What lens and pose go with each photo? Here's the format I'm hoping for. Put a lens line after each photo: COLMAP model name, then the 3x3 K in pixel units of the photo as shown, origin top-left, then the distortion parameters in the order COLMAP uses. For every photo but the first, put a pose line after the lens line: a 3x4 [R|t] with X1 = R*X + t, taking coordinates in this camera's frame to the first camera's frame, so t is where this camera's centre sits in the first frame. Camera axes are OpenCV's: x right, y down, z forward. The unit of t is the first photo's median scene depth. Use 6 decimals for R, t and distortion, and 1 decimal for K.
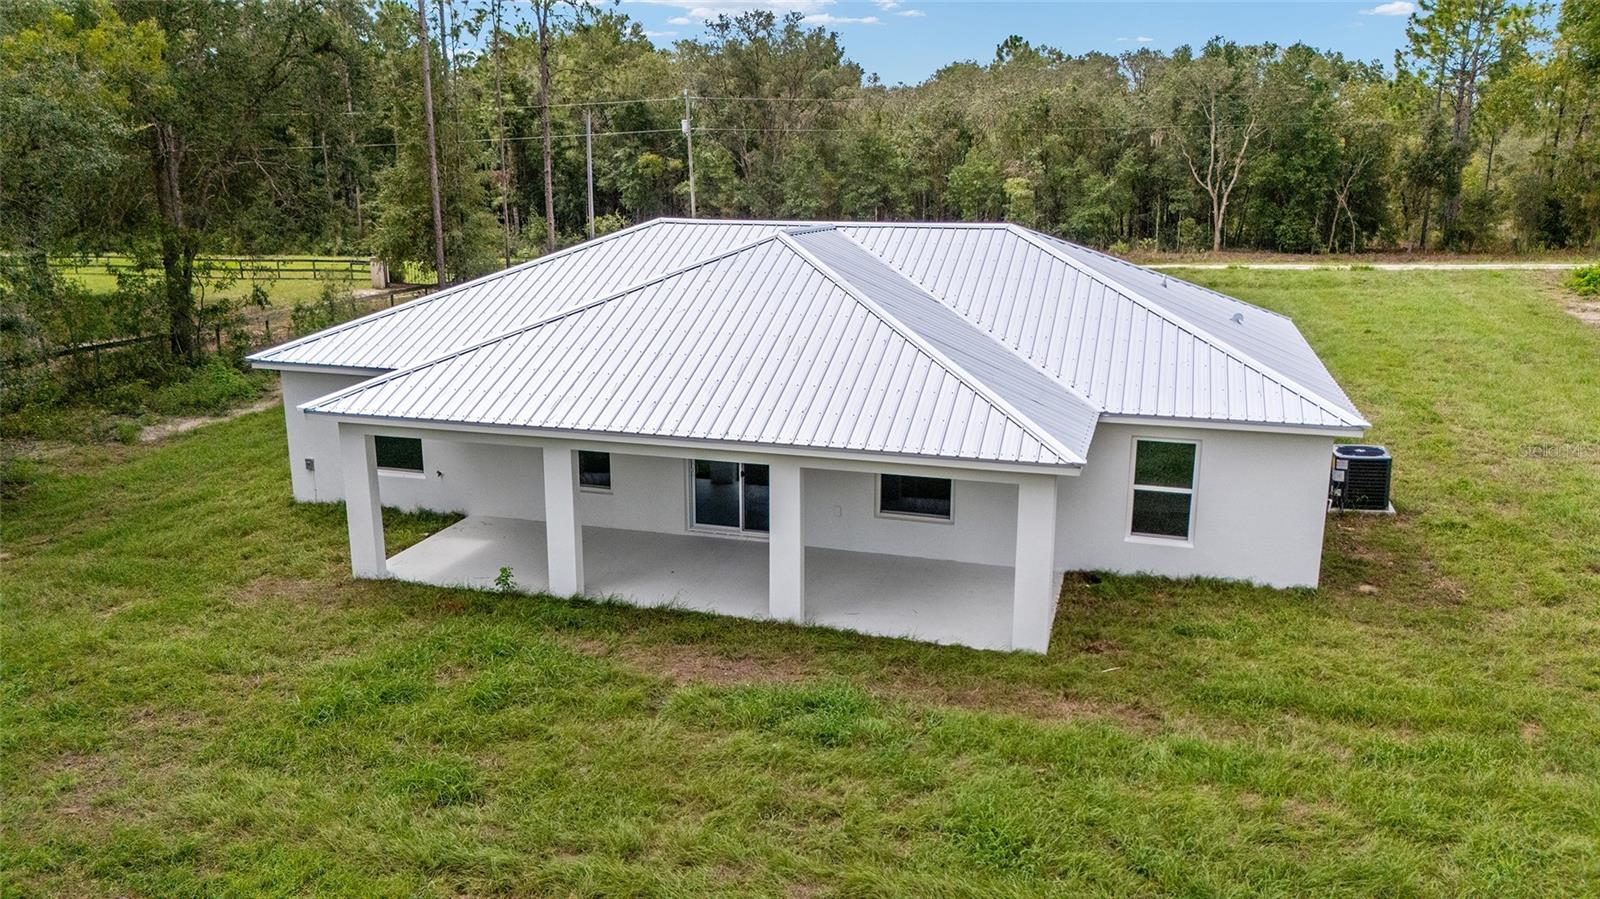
lens RADIAL K [[1147.7, 0, 800.0], [0, 1147.7, 449.5], [0, 0, 1]] dist [0.068242, -0.058607]
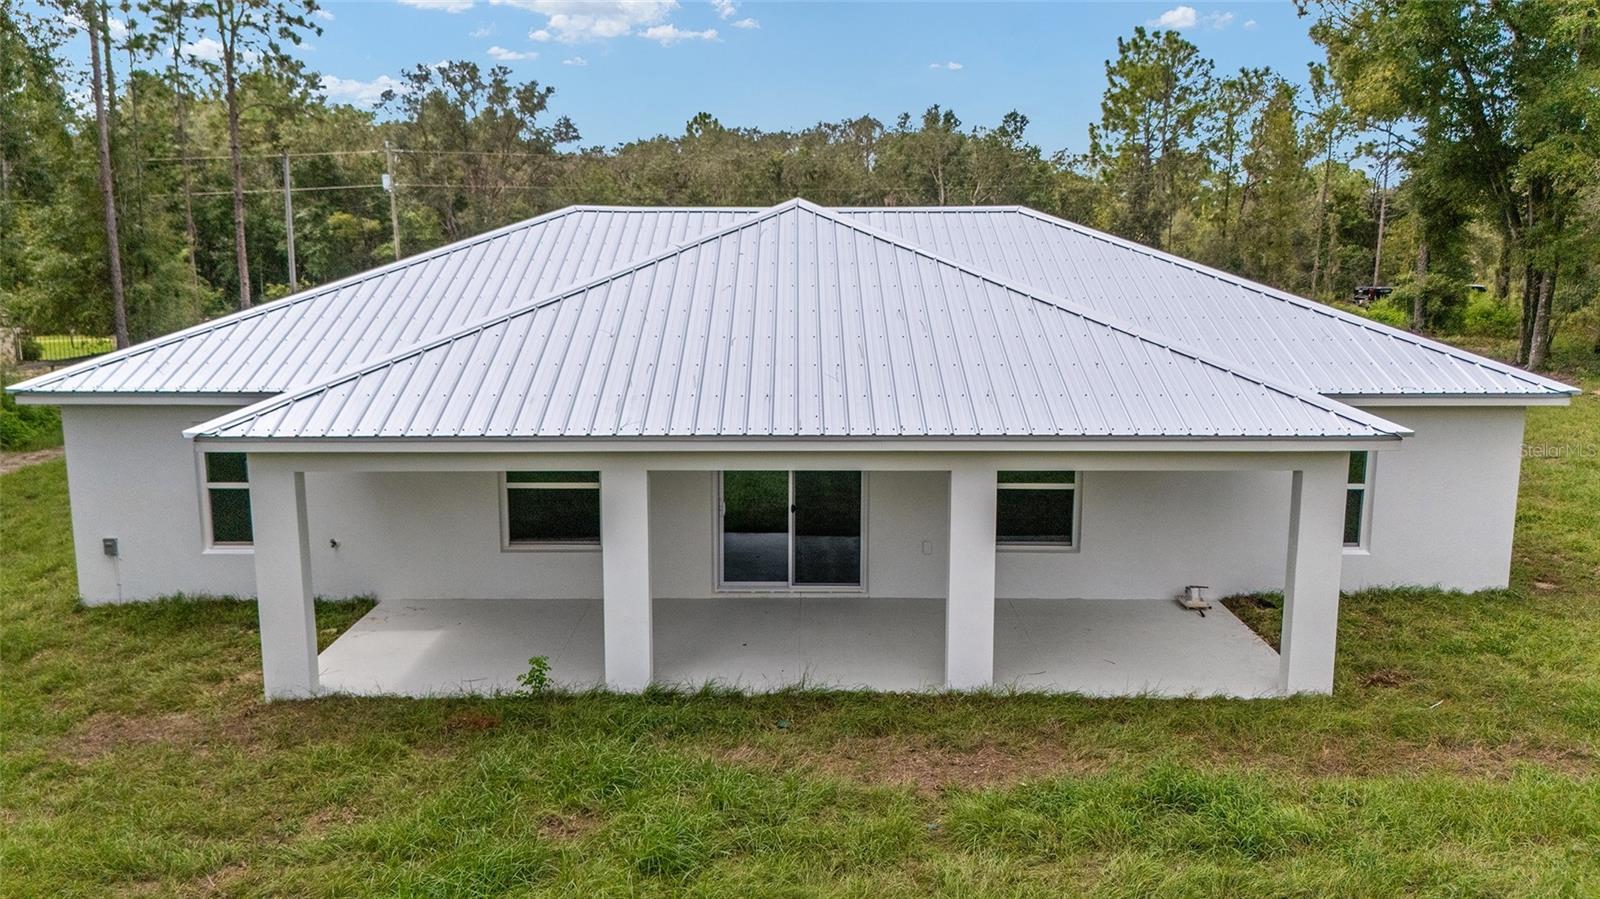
lens RADIAL K [[1171.1, 0, 800.0], [0, 1171.1, 449.5], [0, 0, 1]] dist [0.057929, -0.058234]
pose [[0.959642, -0.049203, 0.276886, -0.138101], [0.069941, 0.995397, -0.065520, 0.017963], [-0.272388, 0.082242, 0.958666, 0.140435]]
